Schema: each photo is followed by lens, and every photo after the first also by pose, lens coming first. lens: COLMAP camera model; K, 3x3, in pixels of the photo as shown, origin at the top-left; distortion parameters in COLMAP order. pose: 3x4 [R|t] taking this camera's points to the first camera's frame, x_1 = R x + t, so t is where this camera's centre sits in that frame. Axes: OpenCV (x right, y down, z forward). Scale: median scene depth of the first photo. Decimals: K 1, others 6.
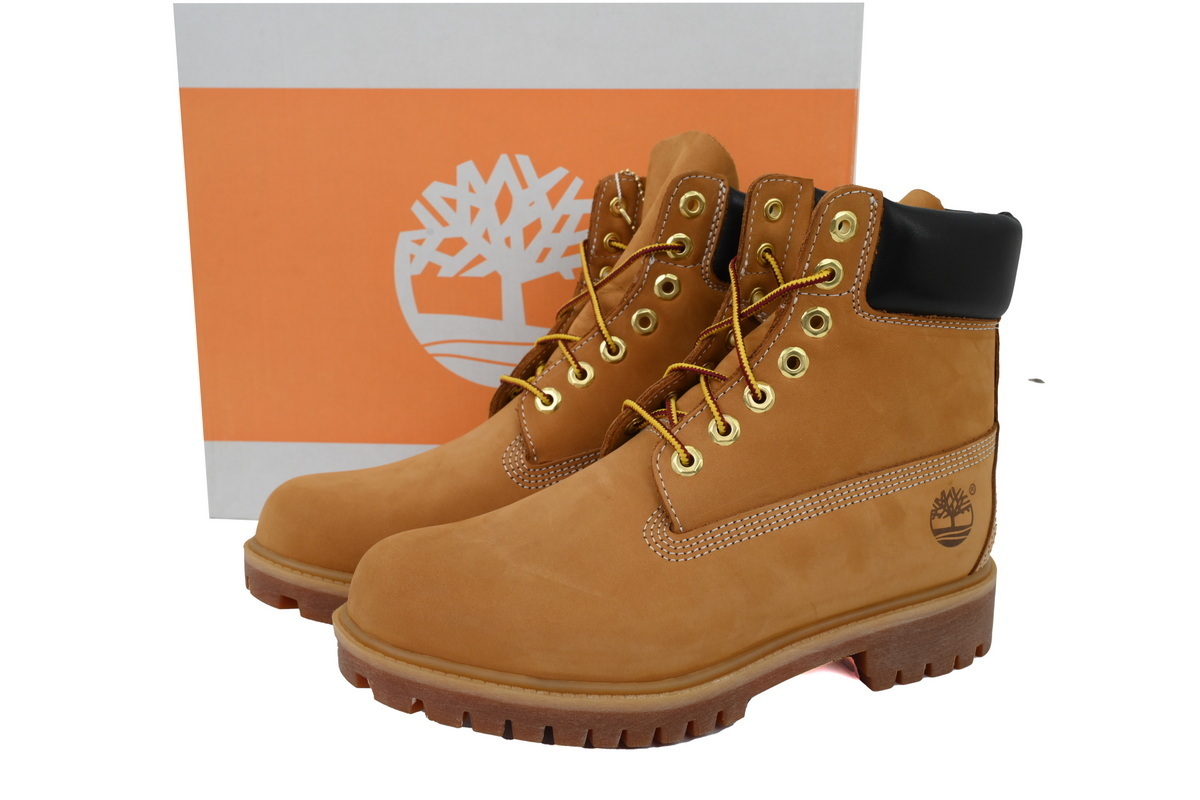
lens RADIAL K [[1102.0, 0, 600.0], [0, 1102.0, 400.0], [0, 0, 1]] dist [-0.003275, -0.001534]
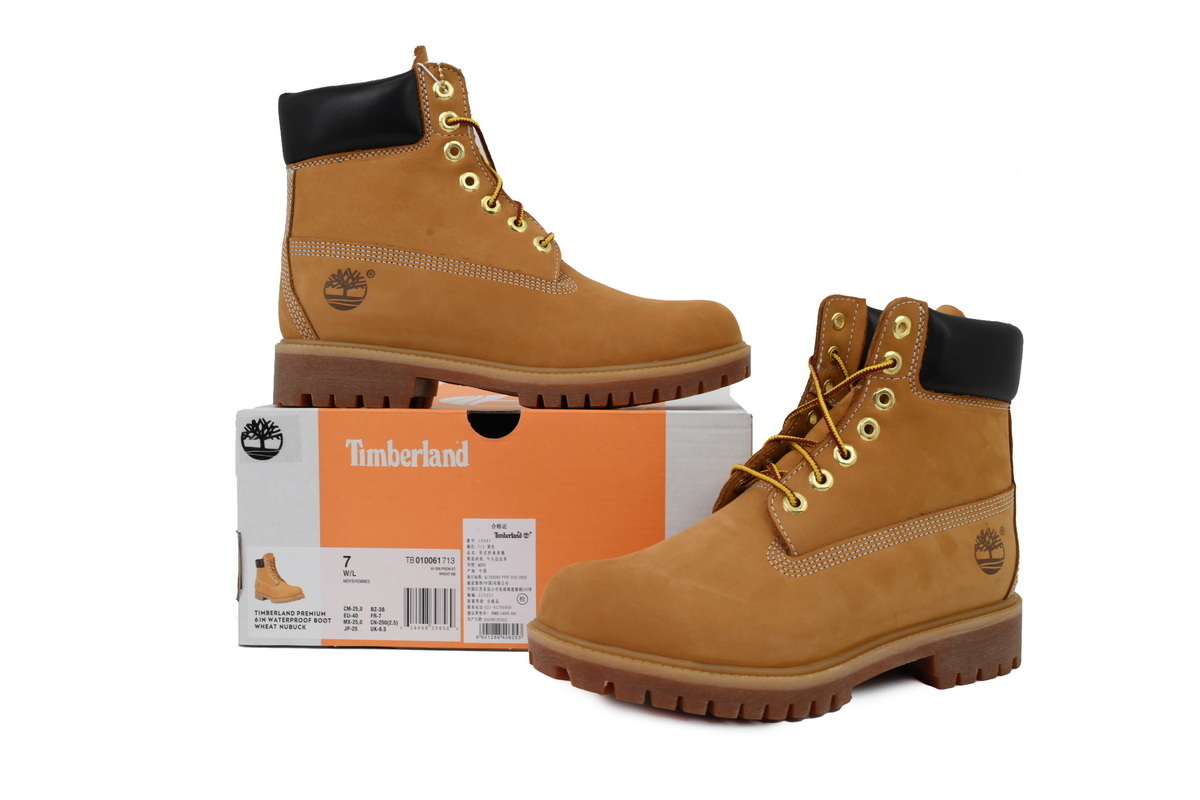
lens RADIAL K [[1102.0, 0, 600.0], [0, 1102.0, 400.0], [0, 0, 1]] dist [-0.003275, -0.001534]
pose [[0.997660, -0.006984, 0.068007, -0.236457], [0.017895, 0.986761, -0.161192, 0.139052], [-0.065981, 0.162032, 0.984577, -0.287782]]
